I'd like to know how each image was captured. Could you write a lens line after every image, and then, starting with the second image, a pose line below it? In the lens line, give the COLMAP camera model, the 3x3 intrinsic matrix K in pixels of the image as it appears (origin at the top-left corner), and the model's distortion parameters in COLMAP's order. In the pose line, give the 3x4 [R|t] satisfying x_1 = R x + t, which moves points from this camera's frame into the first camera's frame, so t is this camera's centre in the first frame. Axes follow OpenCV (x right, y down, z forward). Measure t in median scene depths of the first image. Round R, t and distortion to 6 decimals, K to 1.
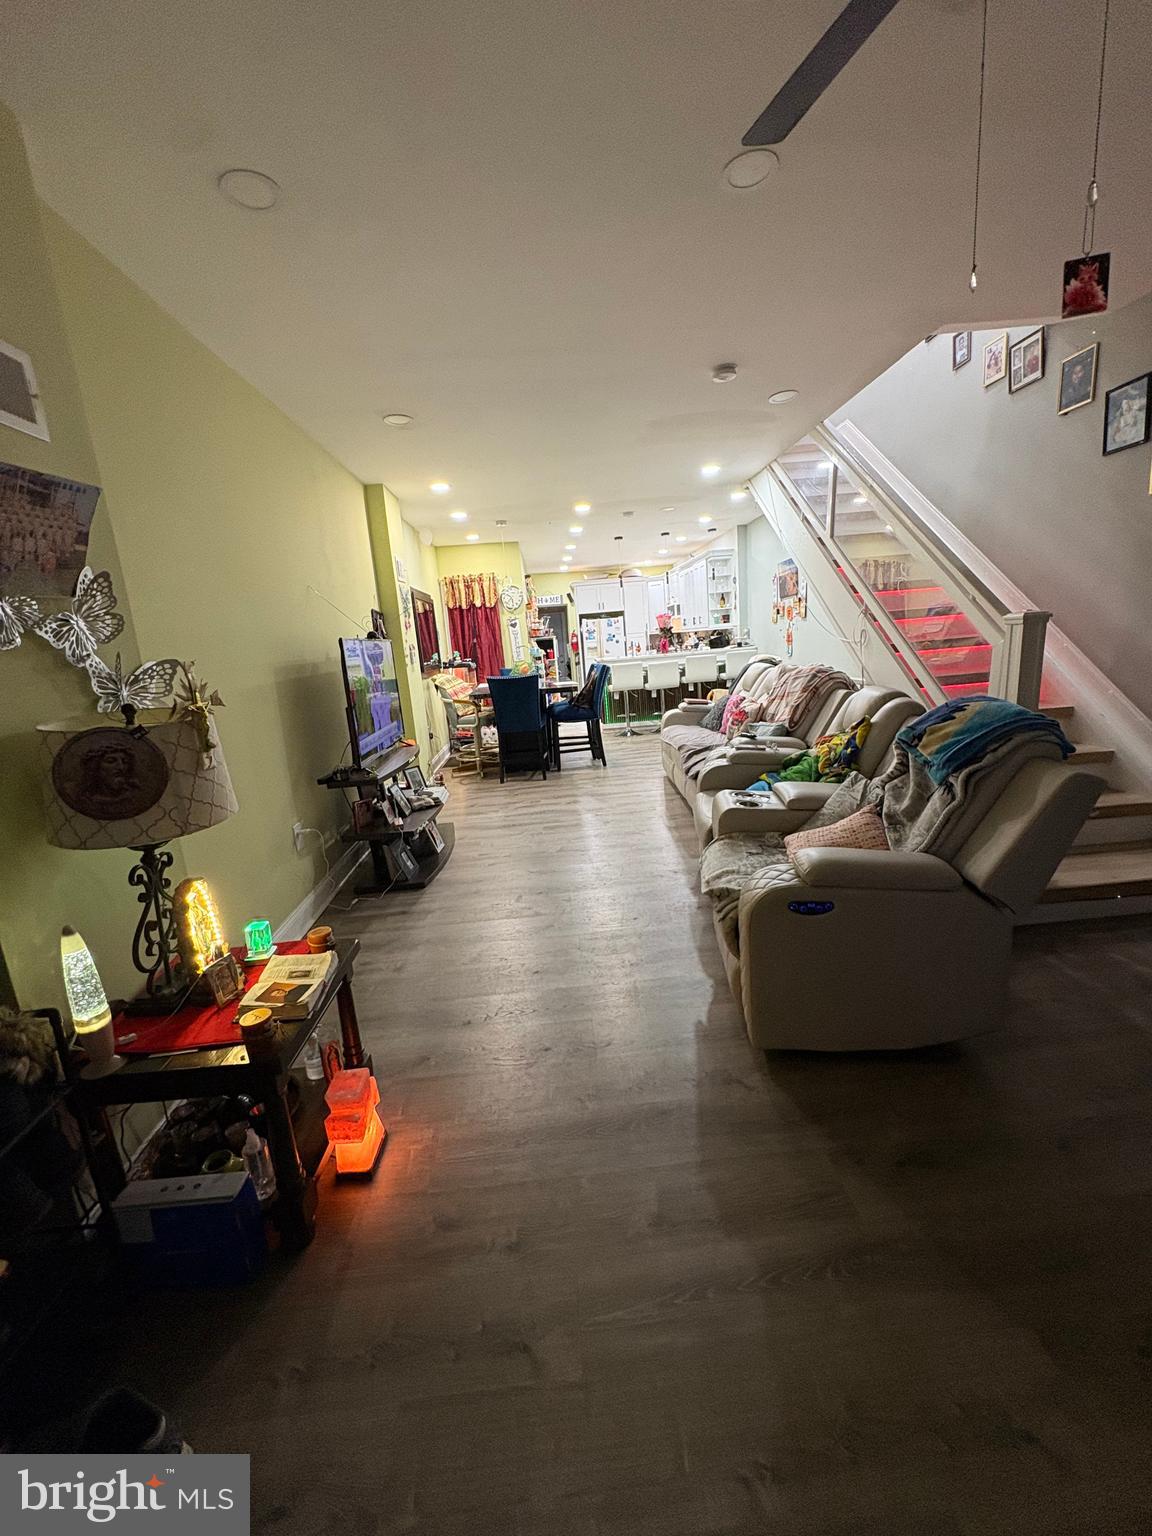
lens RADIAL K [[611.2, 0, 576.0], [0, 611.2, 768.0], [0, 0, 1]] dist [0.006529, 0.000111]
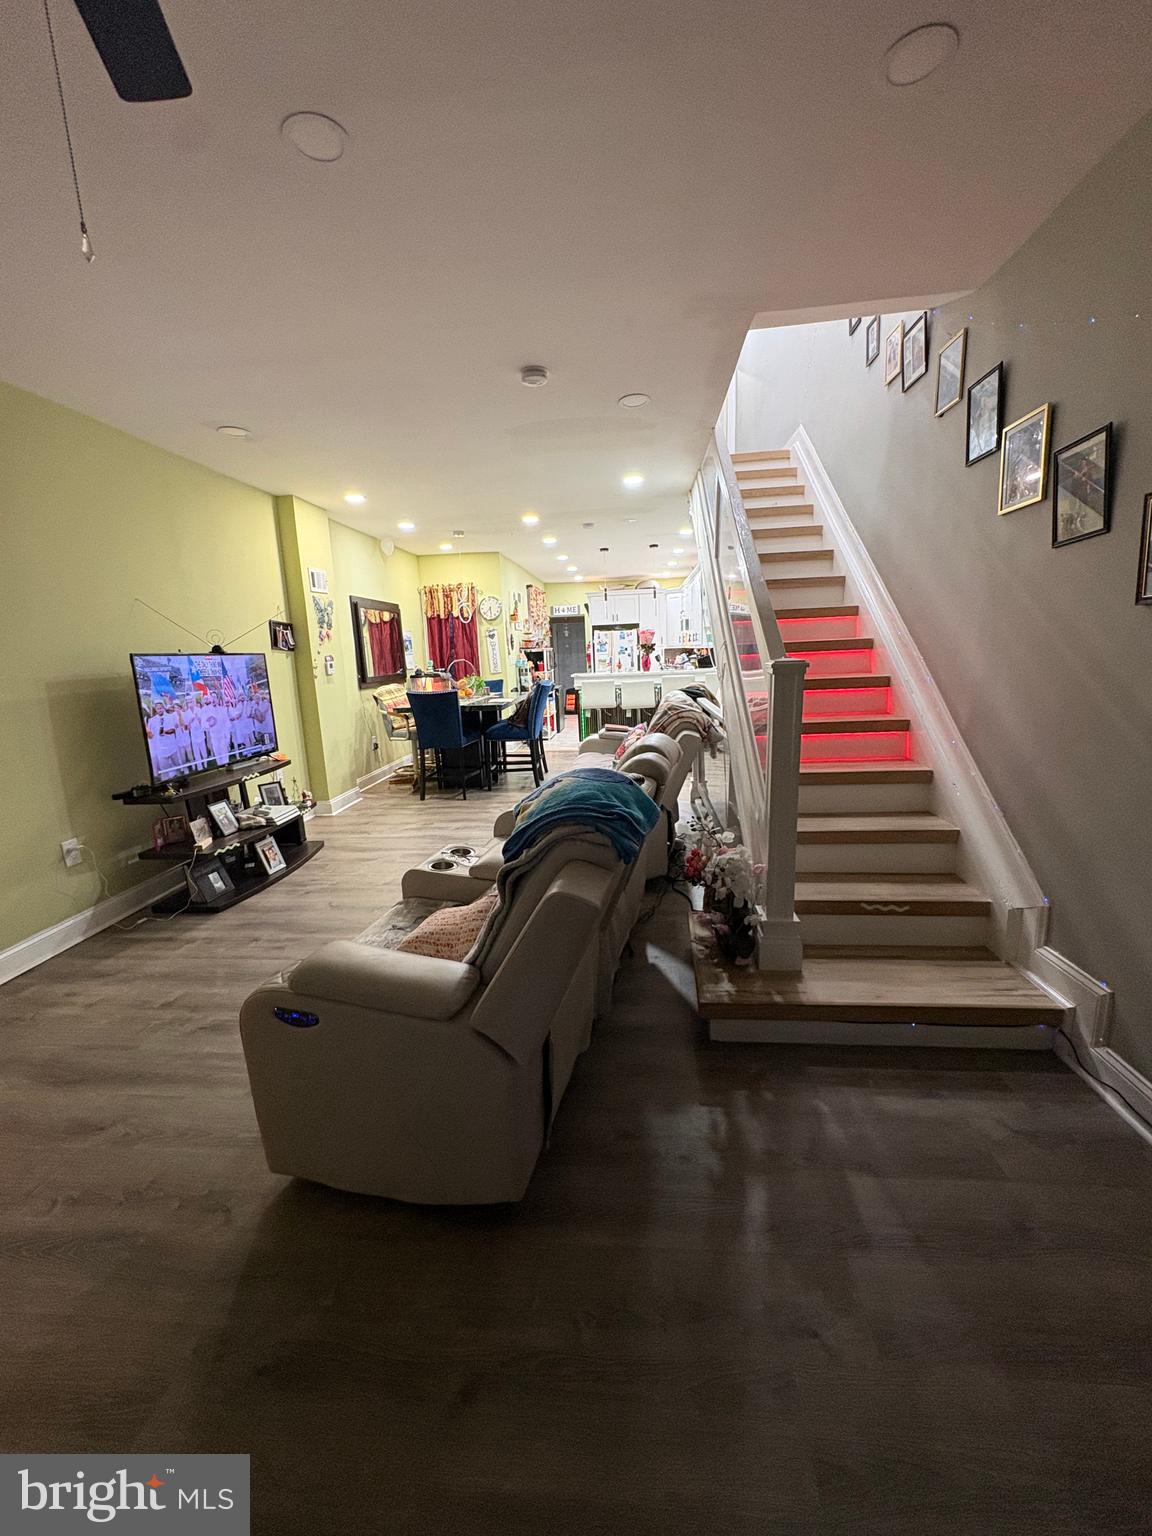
lens RADIAL K [[611.1, 0, 576.0], [0, 611.1, 768.0], [0, 0, 1]] dist [-0.001278, 0.000270]
pose [[0.988098, 0.063188, -0.140250, 0.227571], [-0.064310, 0.997924, -0.003473, -0.034625], [0.139739, 0.012451, 0.990110, 0.062967]]
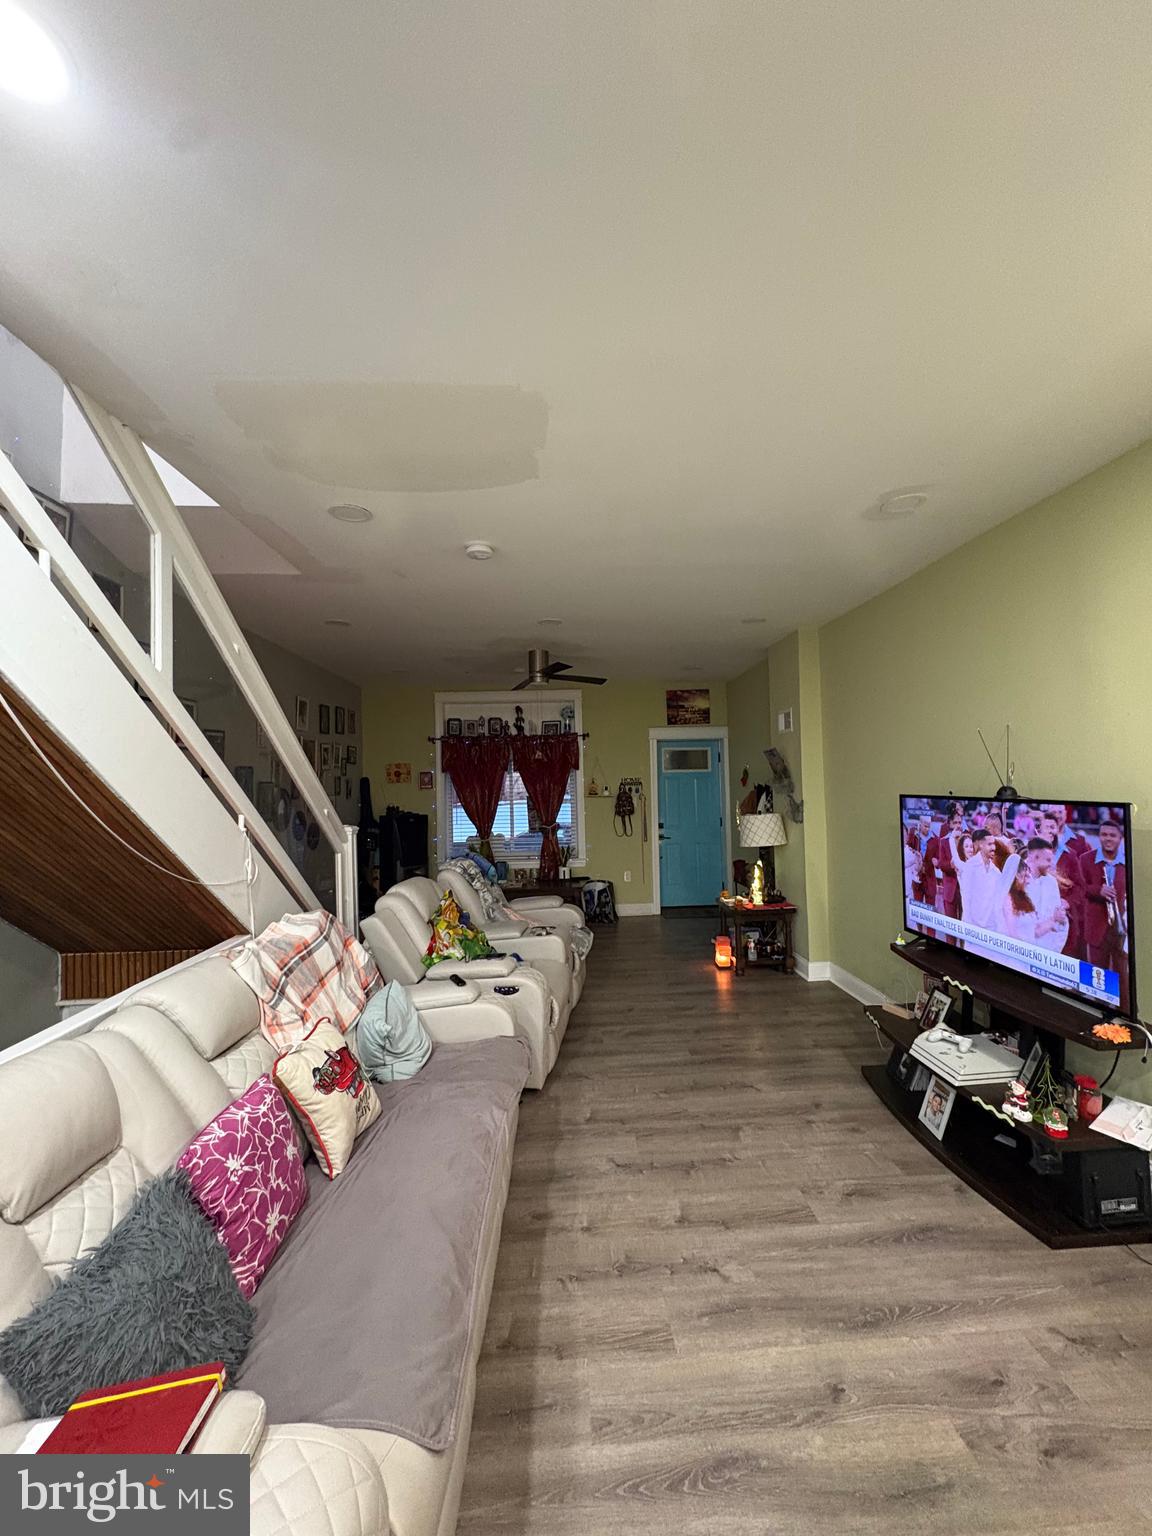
lens RADIAL K [[611.2, 0, 576.0], [0, 611.2, 768.0], [0, 0, 1]] dist [0.006529, 0.000111]
pose [[-0.994987, 0.099298, 0.011867, 0.060304], [0.099772, 0.977580, 0.185425, -0.236980], [0.006812, 0.185679, -0.982587, 0.947665]]
